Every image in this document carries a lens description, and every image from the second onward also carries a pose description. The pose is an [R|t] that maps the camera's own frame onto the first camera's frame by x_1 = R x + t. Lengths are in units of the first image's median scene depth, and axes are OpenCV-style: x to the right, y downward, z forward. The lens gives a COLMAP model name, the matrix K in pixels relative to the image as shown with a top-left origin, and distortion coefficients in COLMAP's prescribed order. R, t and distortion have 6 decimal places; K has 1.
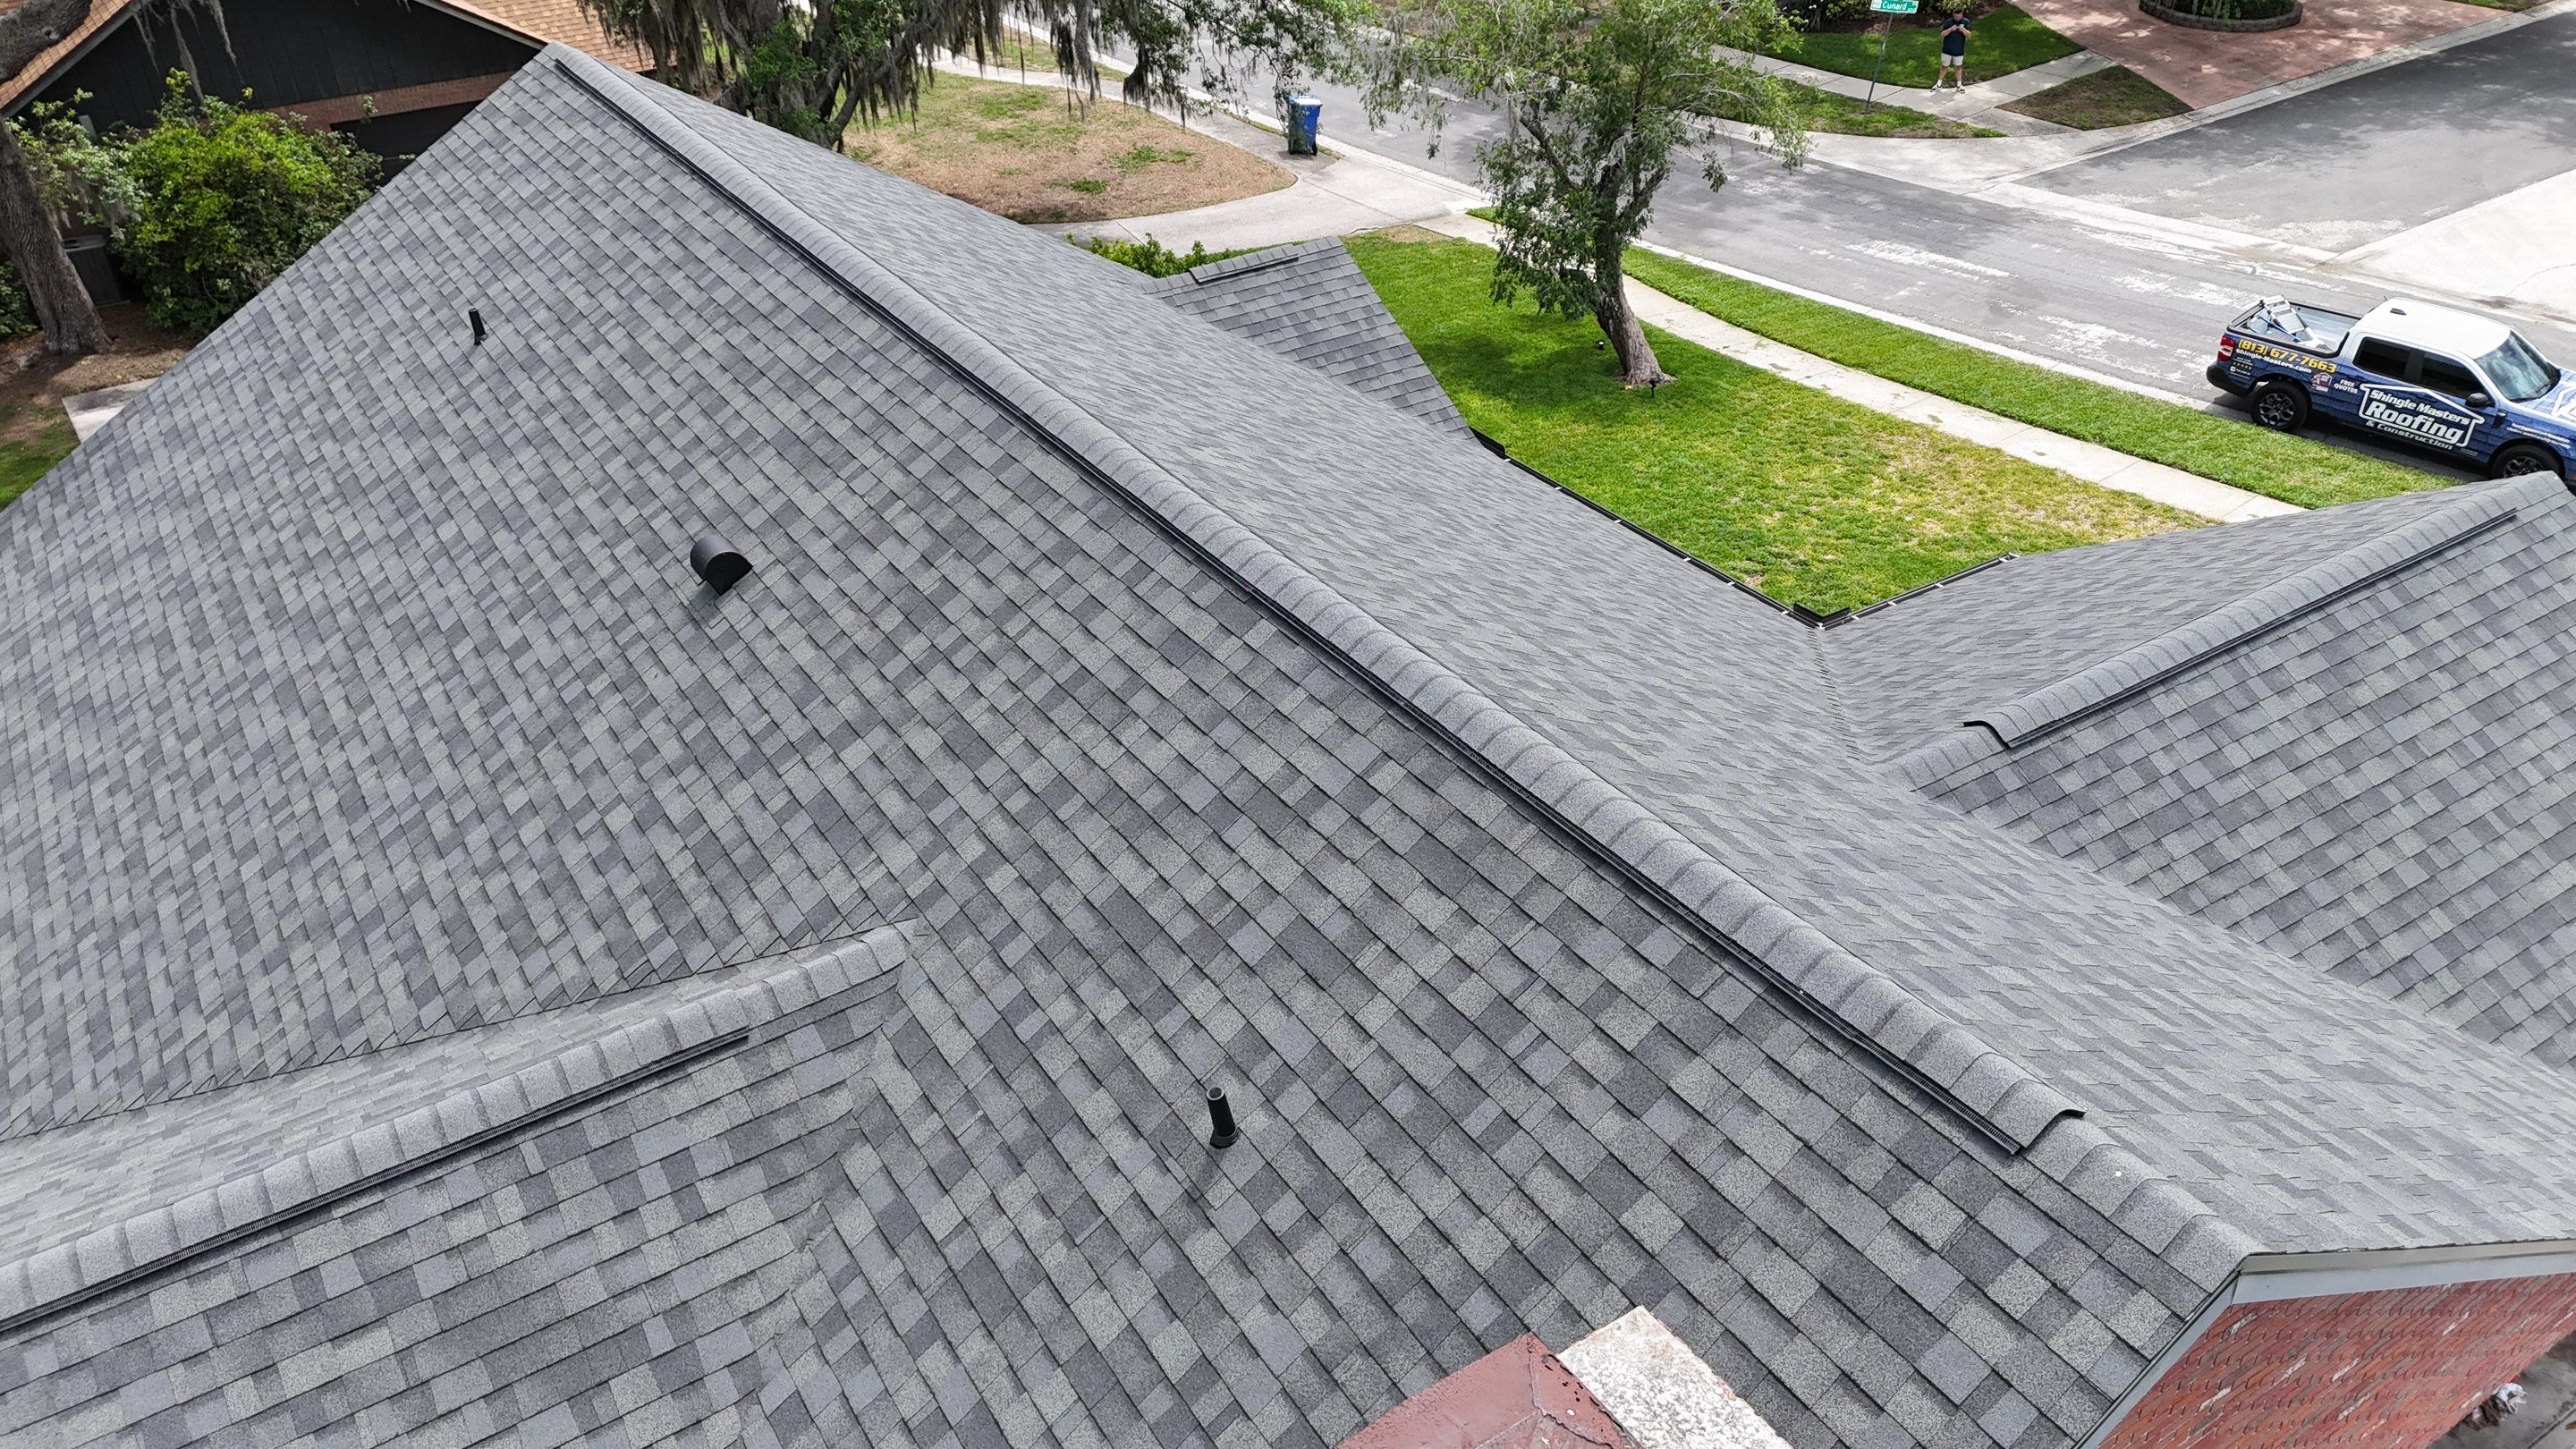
lens RADIAL K [[1895.2, 0, 1299.8], [0, 1895.2, 716.8], [0, 0, 1]] dist [0.082838, -0.081329]
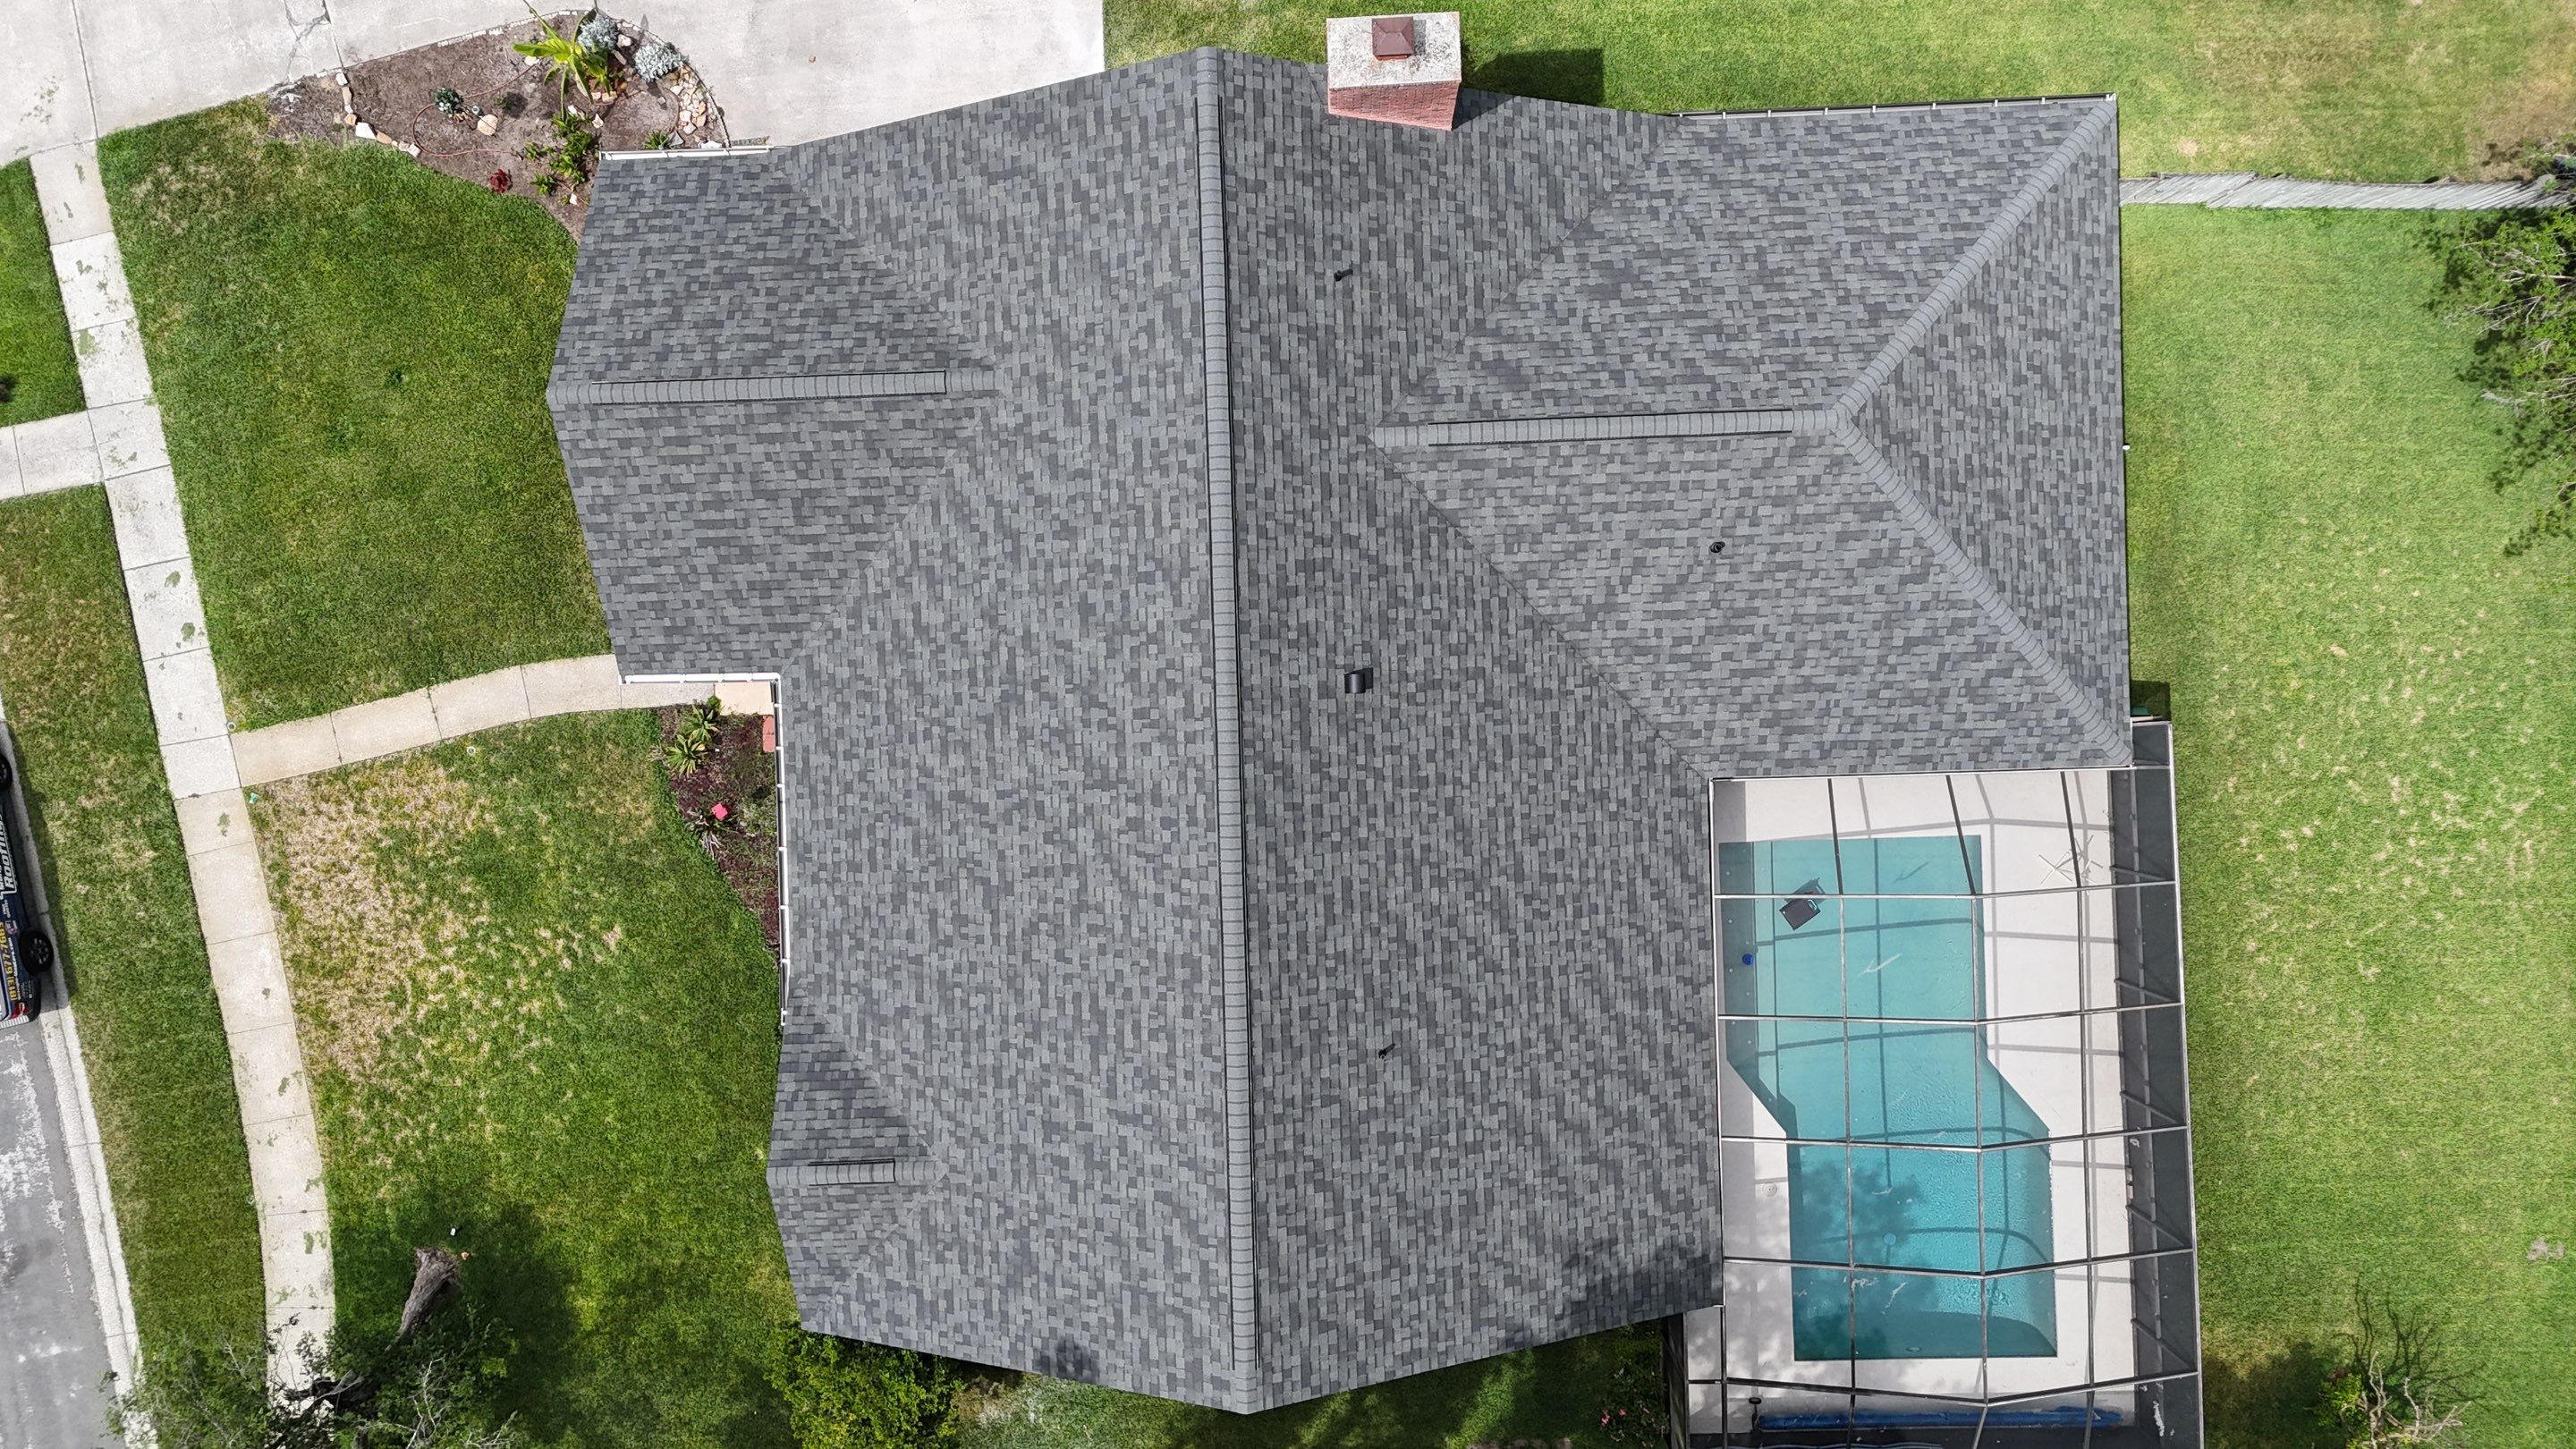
lens RADIAL K [[1895.2, 0, 1292.6], [0, 1895.2, 728.8], [0, 0, 1]] dist [0.082838, -0.081329]
pose [[-0.858430, -0.511372, 0.039955, -0.341843], [0.311207, -0.457326, 0.833068, -1.999247], [-0.407736, 0.727565, 0.551725, -0.219658]]
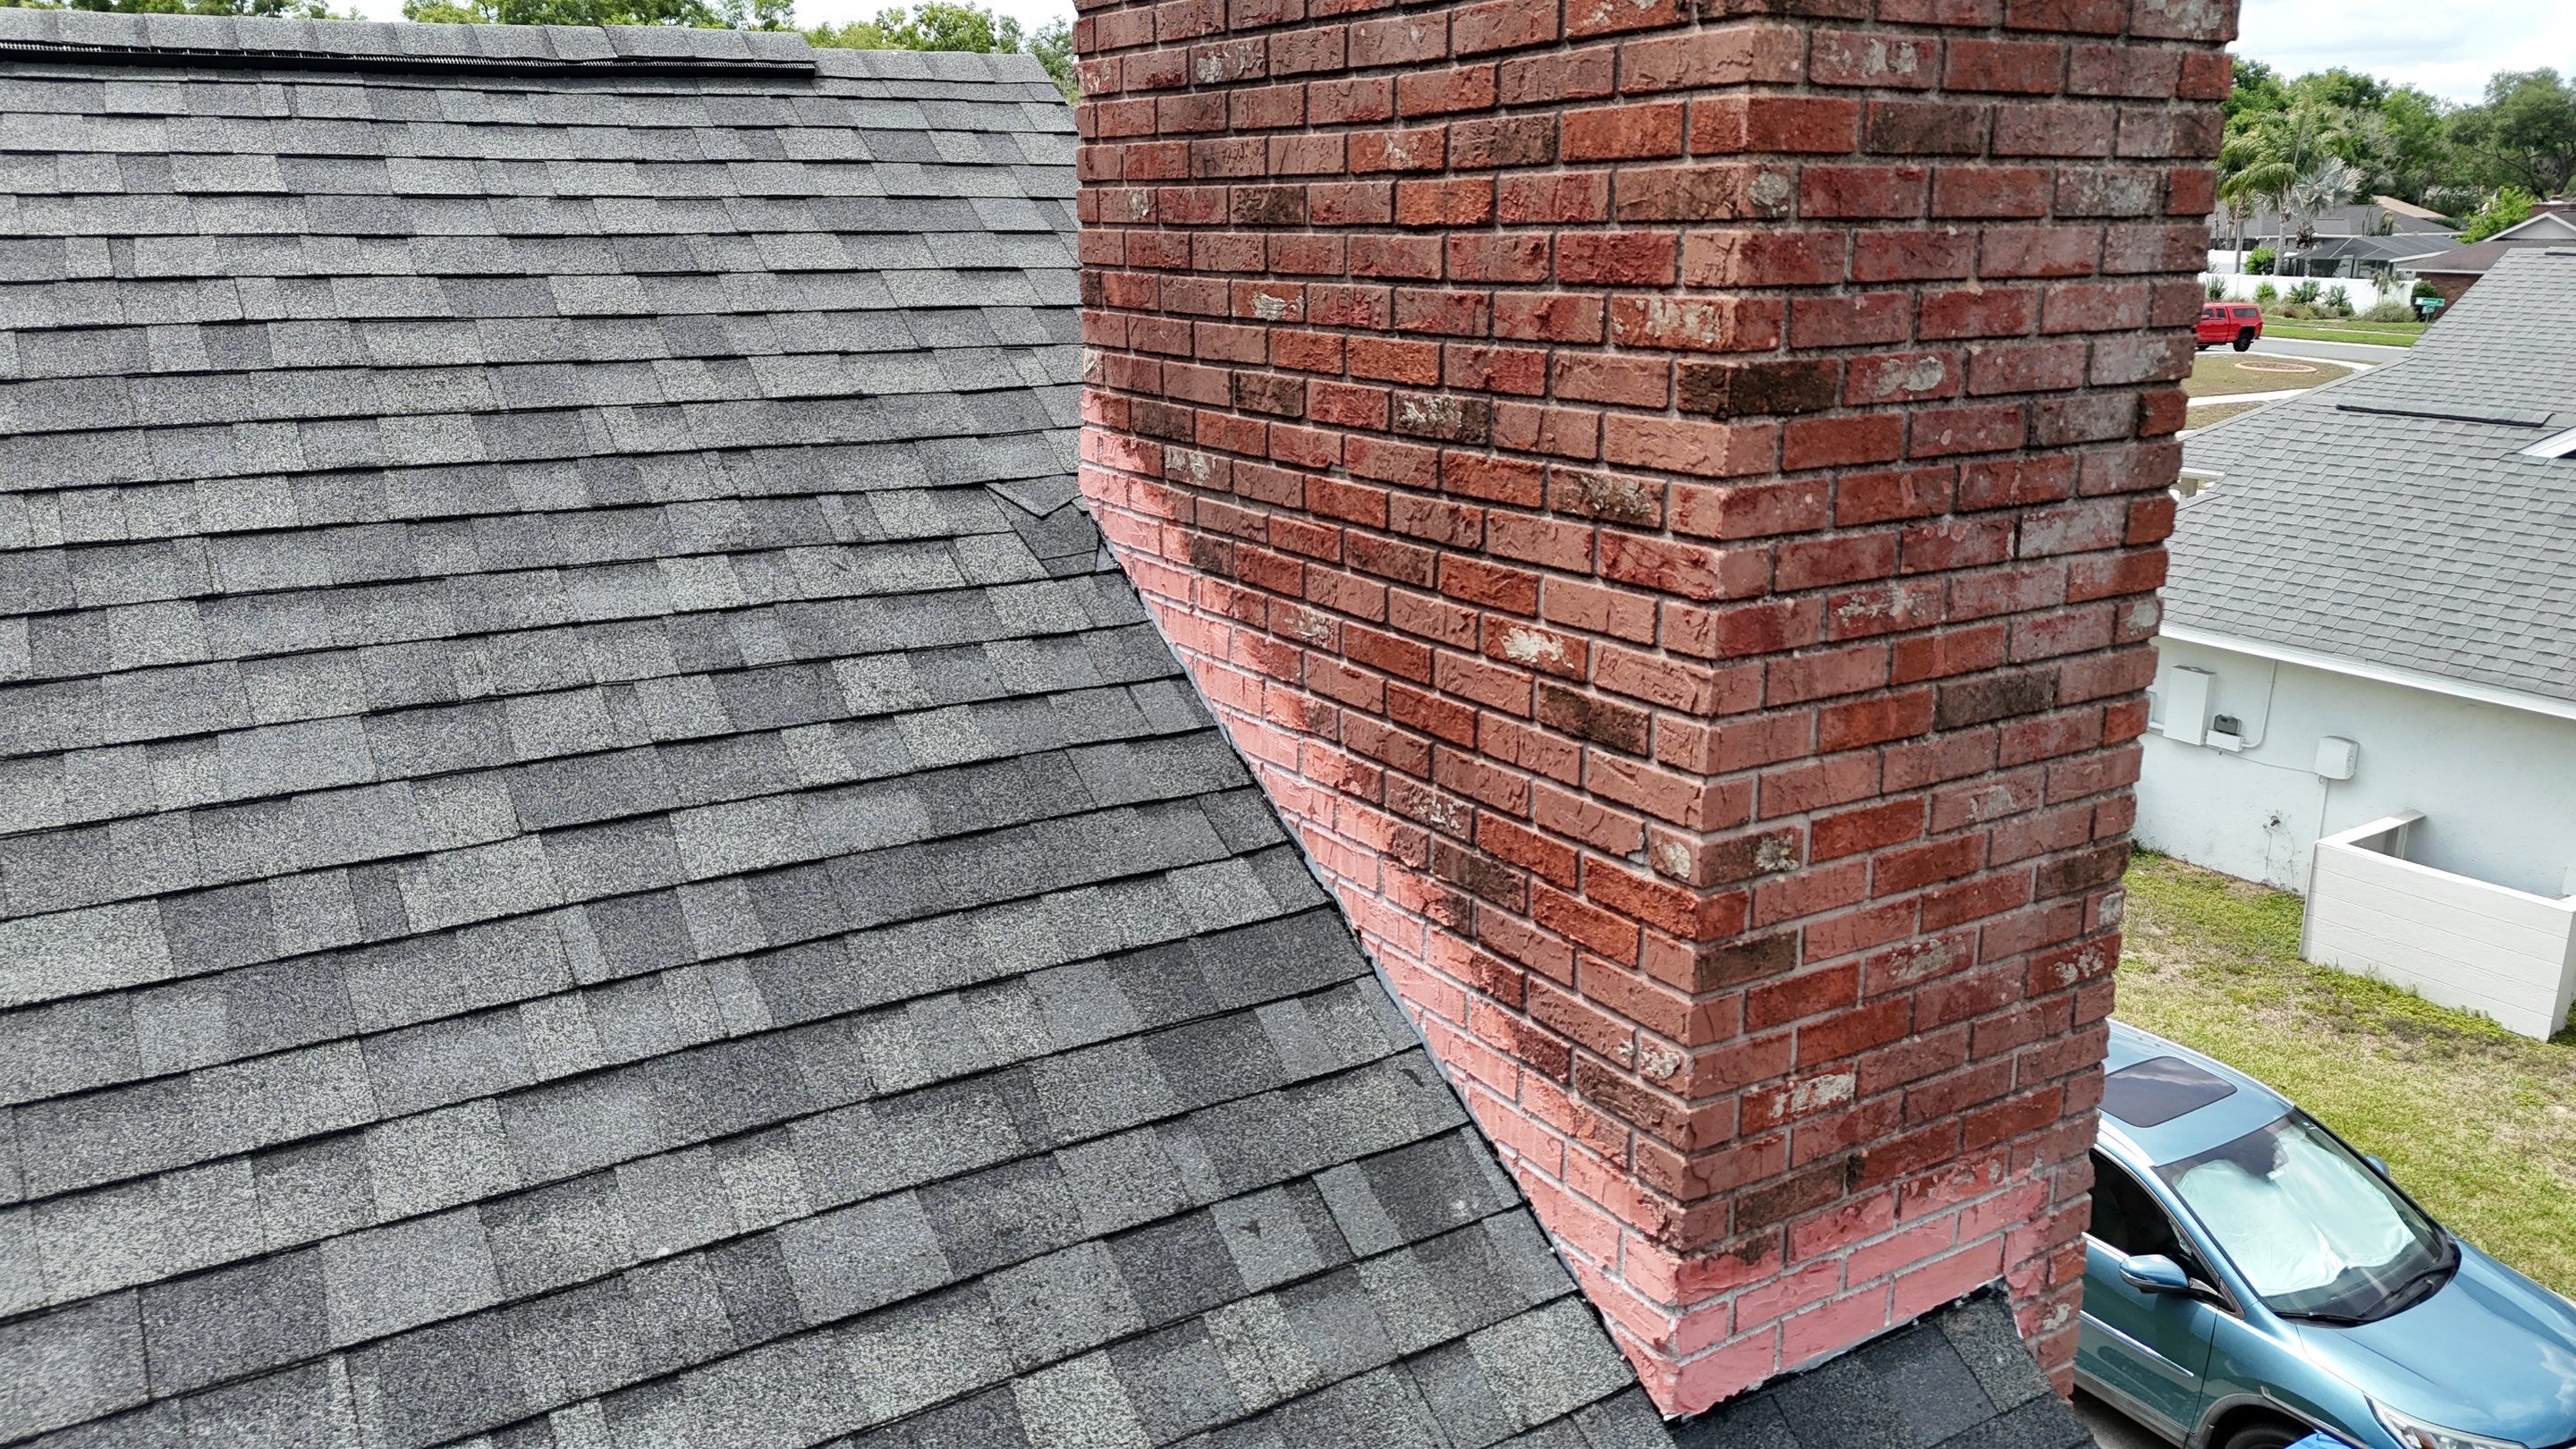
lens RADIAL K [[1895.2, 0, 1281.5], [0, 1895.2, 683.8], [0, 0, 1]] dist [0.082838, -0.081329]
pose [[0.017360, -0.218376, 0.975710, -0.235737], [0.537102, 0.825139, 0.175120, 0.198927], [-0.843339, 0.521016, 0.131615, 0.420204]]
